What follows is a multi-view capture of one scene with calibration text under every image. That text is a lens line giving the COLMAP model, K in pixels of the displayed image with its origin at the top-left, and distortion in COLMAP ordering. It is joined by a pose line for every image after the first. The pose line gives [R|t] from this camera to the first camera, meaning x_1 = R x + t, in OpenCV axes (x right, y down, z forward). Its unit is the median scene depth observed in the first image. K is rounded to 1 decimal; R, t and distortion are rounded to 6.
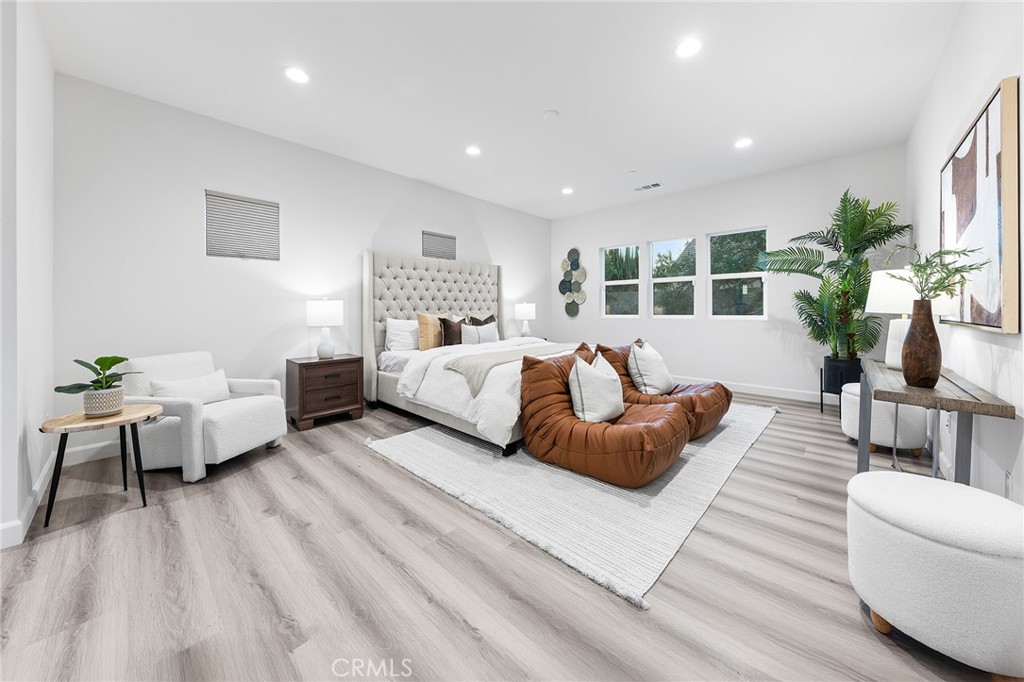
lens RADIAL K [[362.6, 0, 511.6], [0, 362.6, 309.8], [0, 0, 1]] dist [-0.001221, -0.000242]
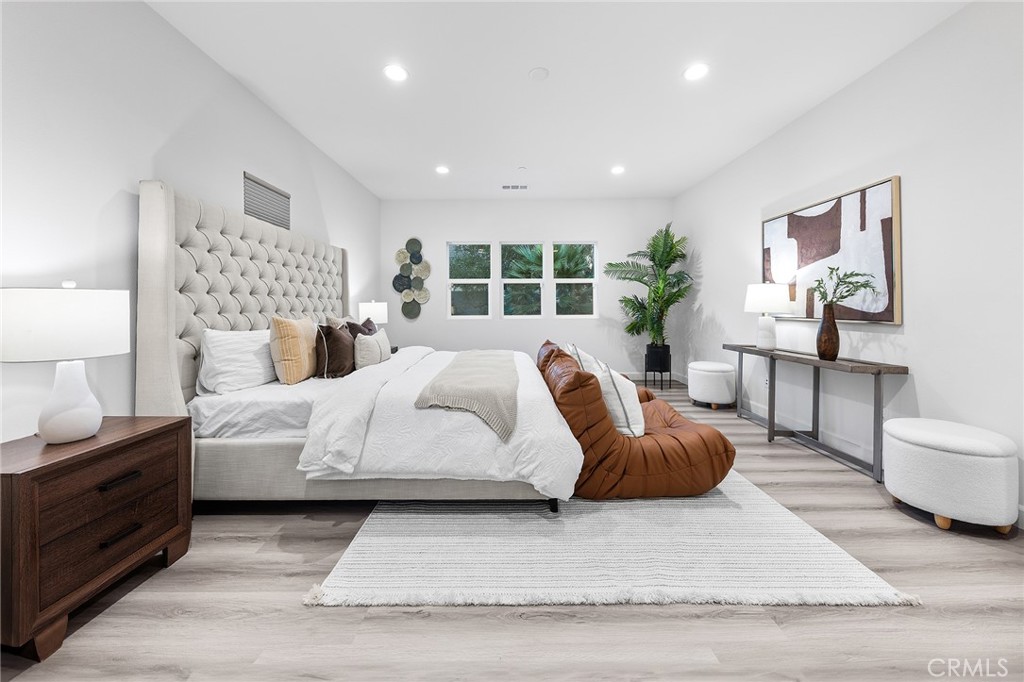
lens RADIAL K [[362.6, 0, 511.6], [0, 362.6, 309.8], [0, 0, 1]] dist [-0.001221, -0.000242]
pose [[0.721497, -0.002114, 0.692414, -0.382641], [0.001812, 0.999998, 0.001165, -0.003438], [-0.692415, 0.000414, 0.721499, 0.346034]]
